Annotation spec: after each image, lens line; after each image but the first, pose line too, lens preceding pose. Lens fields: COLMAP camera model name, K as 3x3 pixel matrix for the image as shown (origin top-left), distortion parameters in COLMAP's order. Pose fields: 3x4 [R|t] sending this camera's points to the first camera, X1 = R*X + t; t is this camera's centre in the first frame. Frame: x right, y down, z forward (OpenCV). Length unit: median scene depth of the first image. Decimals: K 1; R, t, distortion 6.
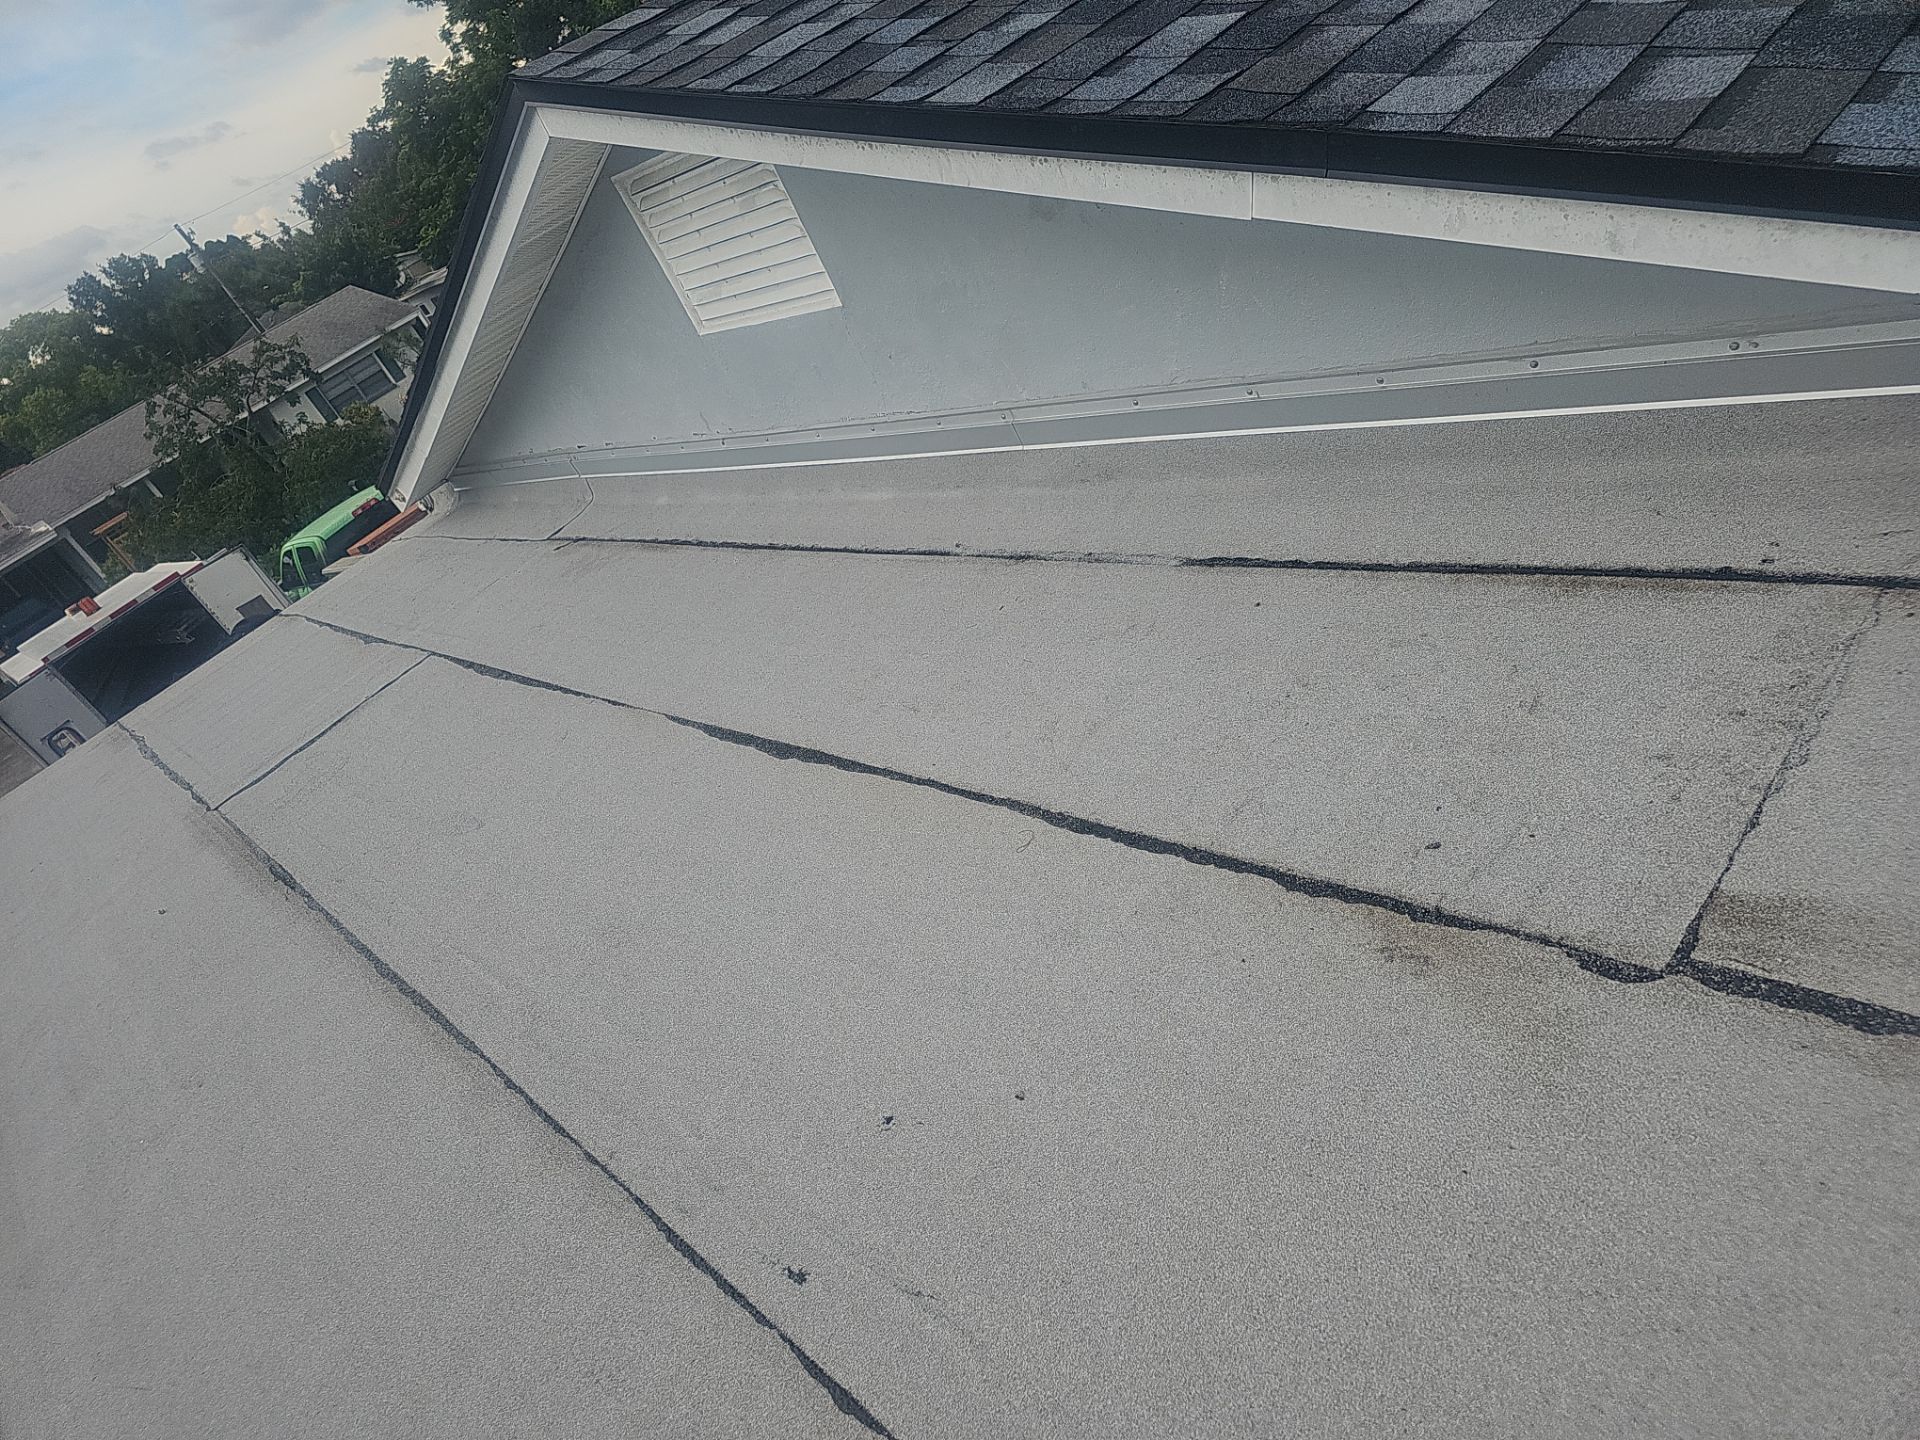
lens RADIAL K [[1347.2, 0, 960.0], [0, 1347.2, 720.0], [0, 0, 1]] dist [0.086060, -0.100305]
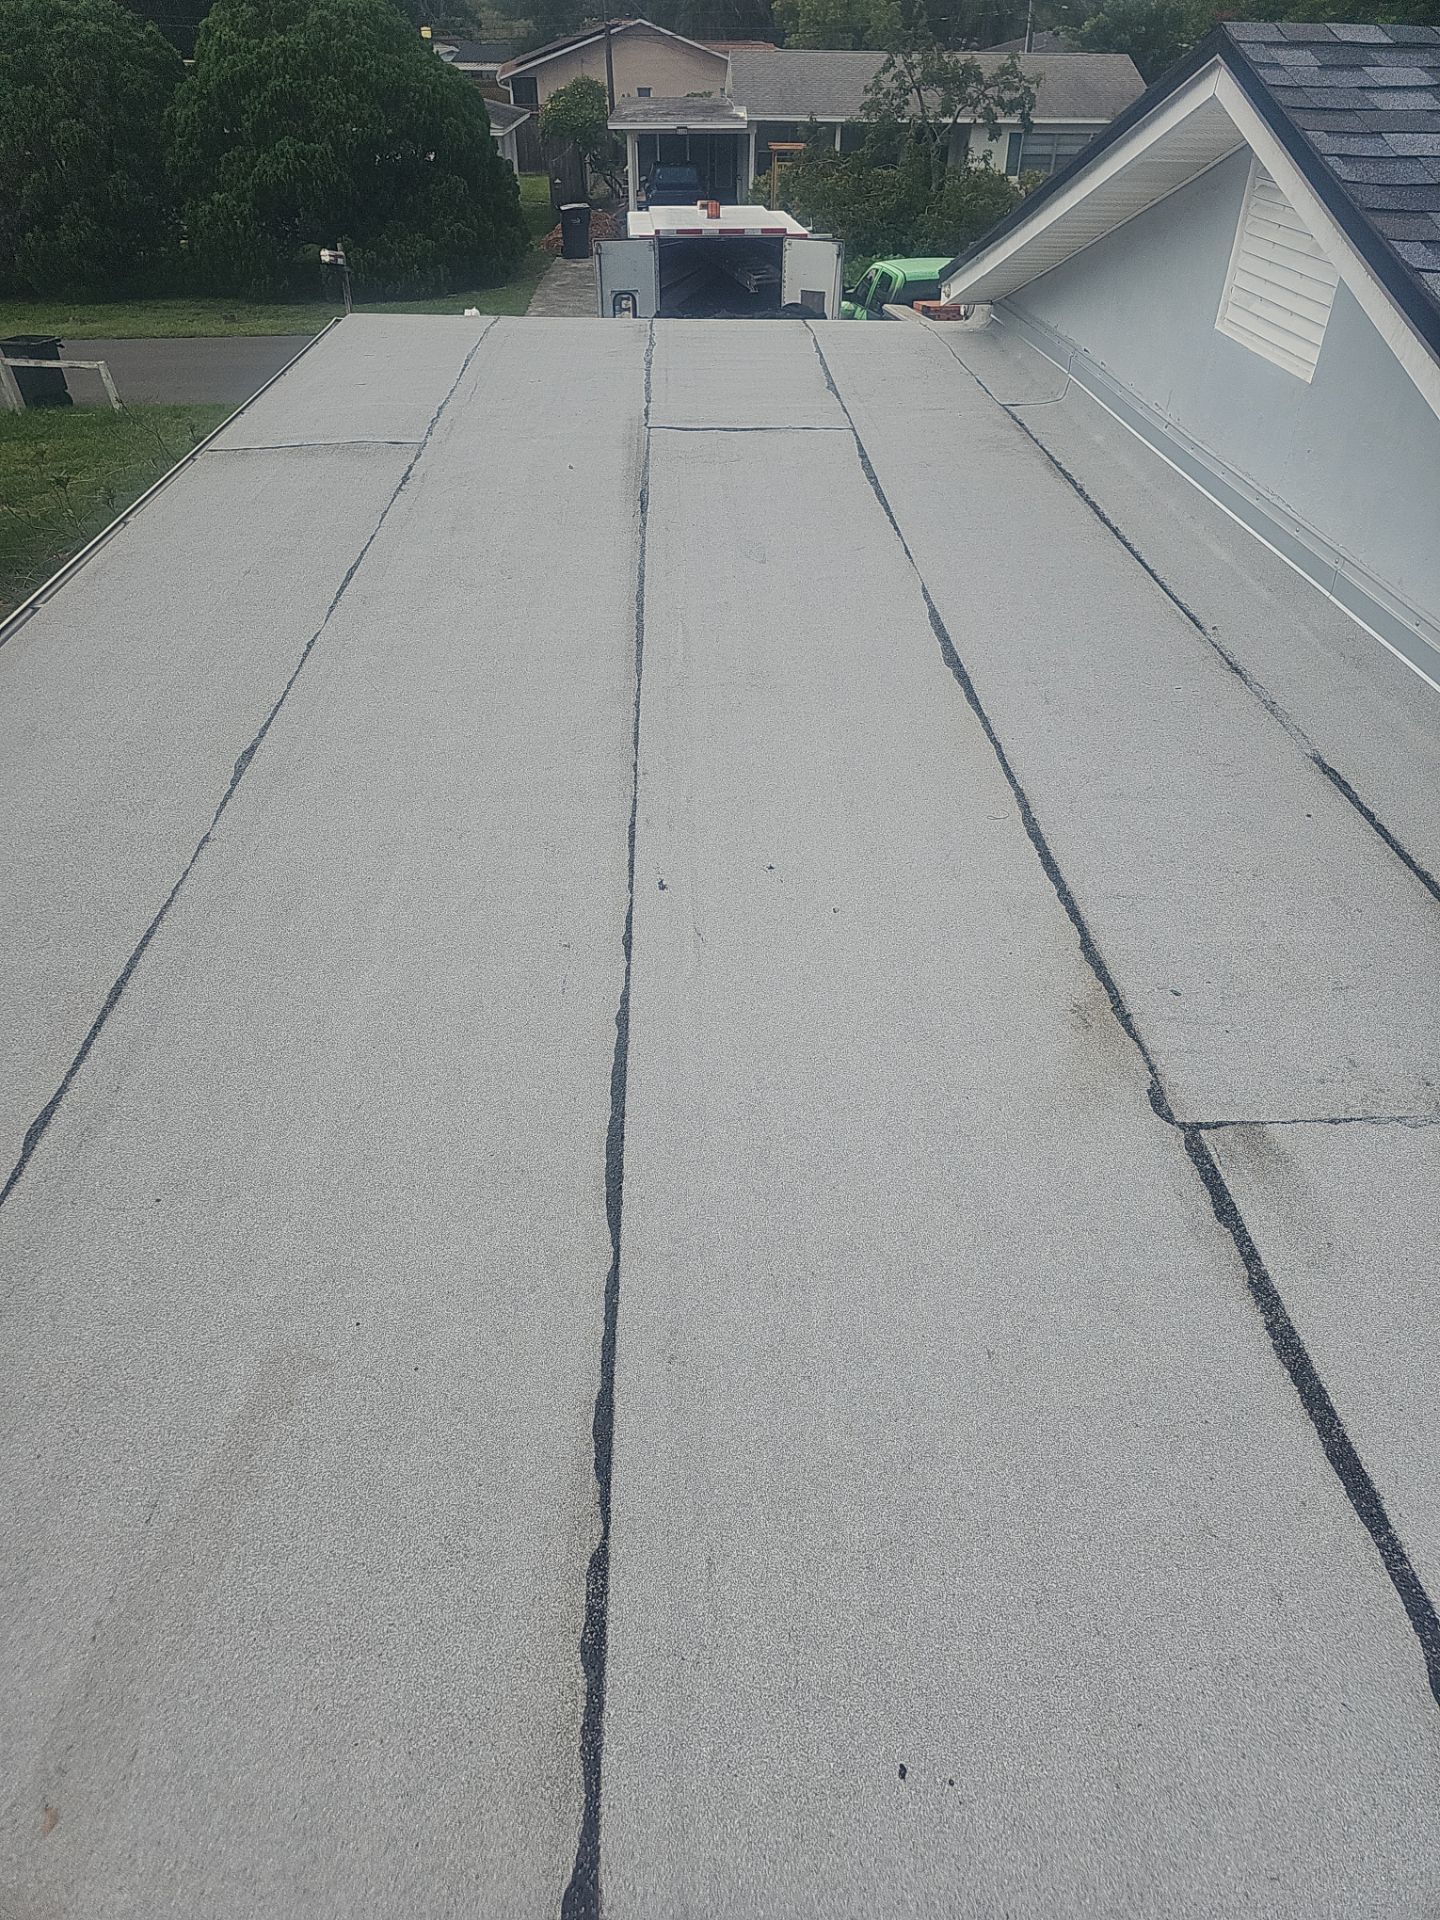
lens RADIAL K [[1307.1, 0, 720.0], [0, 1307.1, 960.0], [0, 0, 1]] dist [0.062676, -0.052796]
pose [[0.676623, 0.702484, -0.220675, 0.144191], [-0.625900, 0.706572, 0.330160, -0.037169], [0.387855, -0.085273, 0.917768, -0.176216]]
